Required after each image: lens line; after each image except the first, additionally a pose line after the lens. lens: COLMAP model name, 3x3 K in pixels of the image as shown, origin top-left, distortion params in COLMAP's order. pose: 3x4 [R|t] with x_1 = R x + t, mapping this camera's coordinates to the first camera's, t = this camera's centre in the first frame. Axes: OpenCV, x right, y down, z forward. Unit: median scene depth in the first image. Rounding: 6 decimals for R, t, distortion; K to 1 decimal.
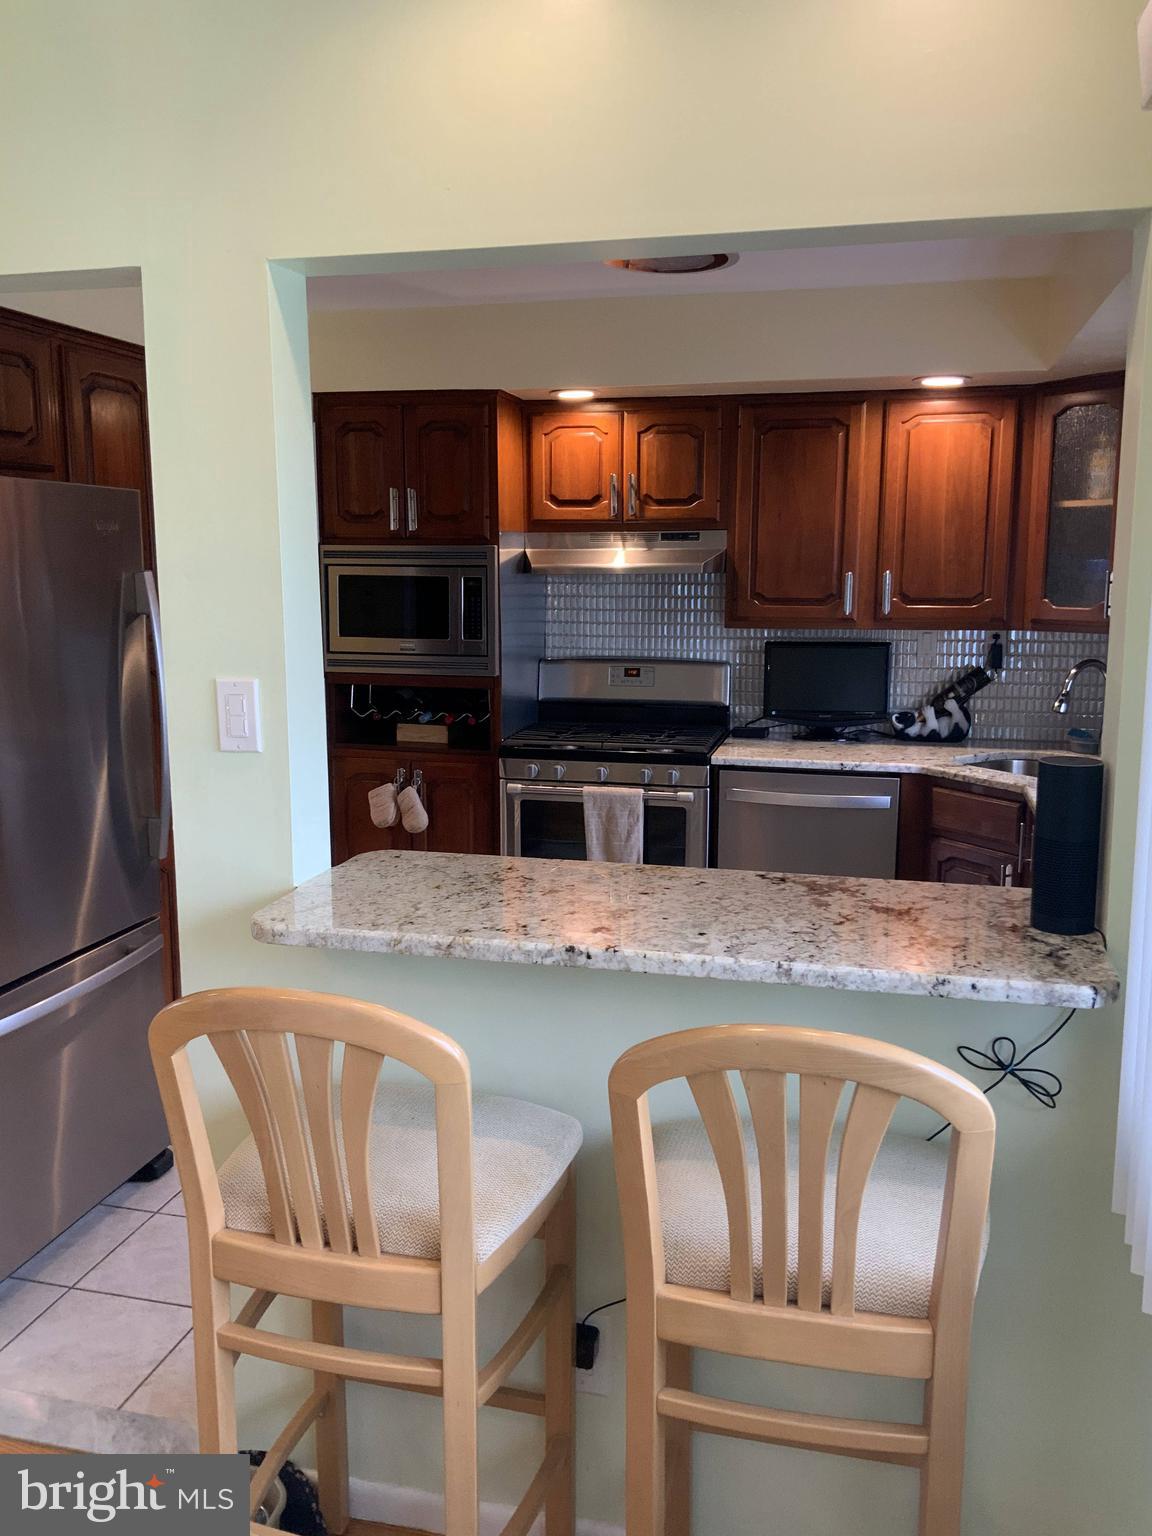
lens RADIAL K [[1269.1, 0, 568.5], [0, 1269.1, 764.9], [0, 0, 1]] dist [0.054734, -0.099138]
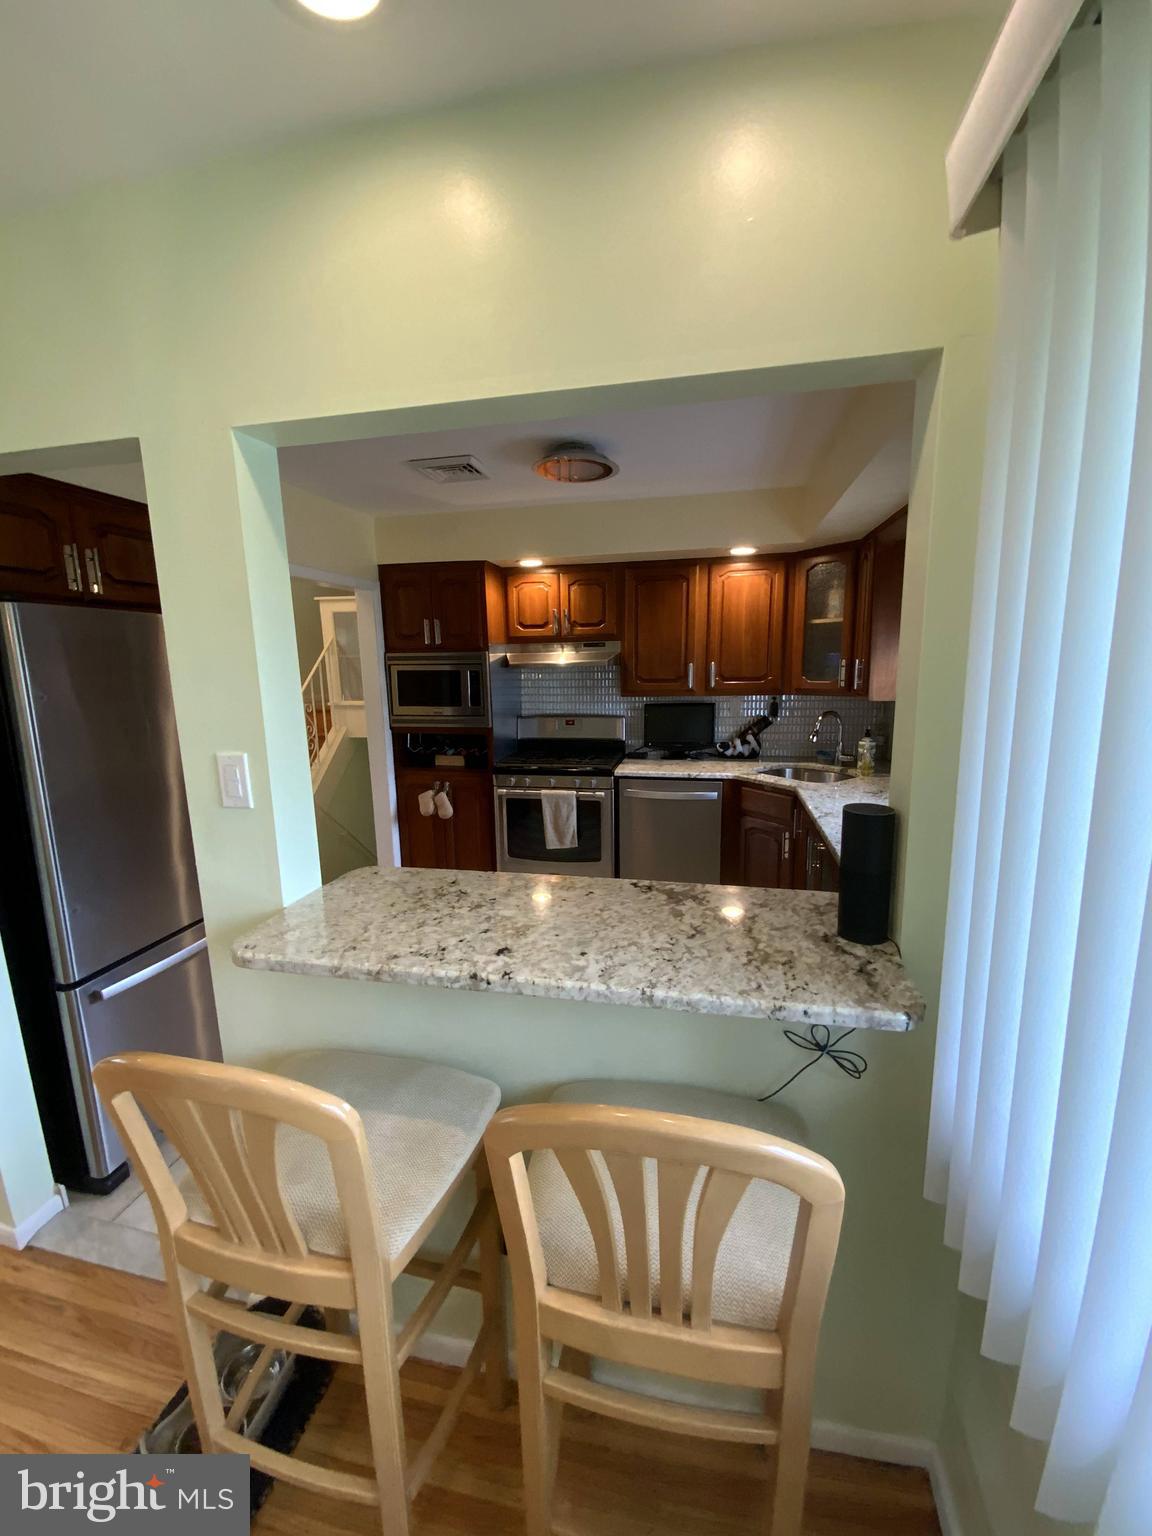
lens RADIAL K [[618.6, 0, 571.9], [0, 618.6, 769.4], [0, 0, 1]] dist [-0.000849, -0.000165]
pose [[0.999403, -0.023867, 0.024971, 0.074085], [0.023476, 0.999599, 0.015839, -0.052855], [-0.025339, -0.015244, 0.999563, 0.350485]]
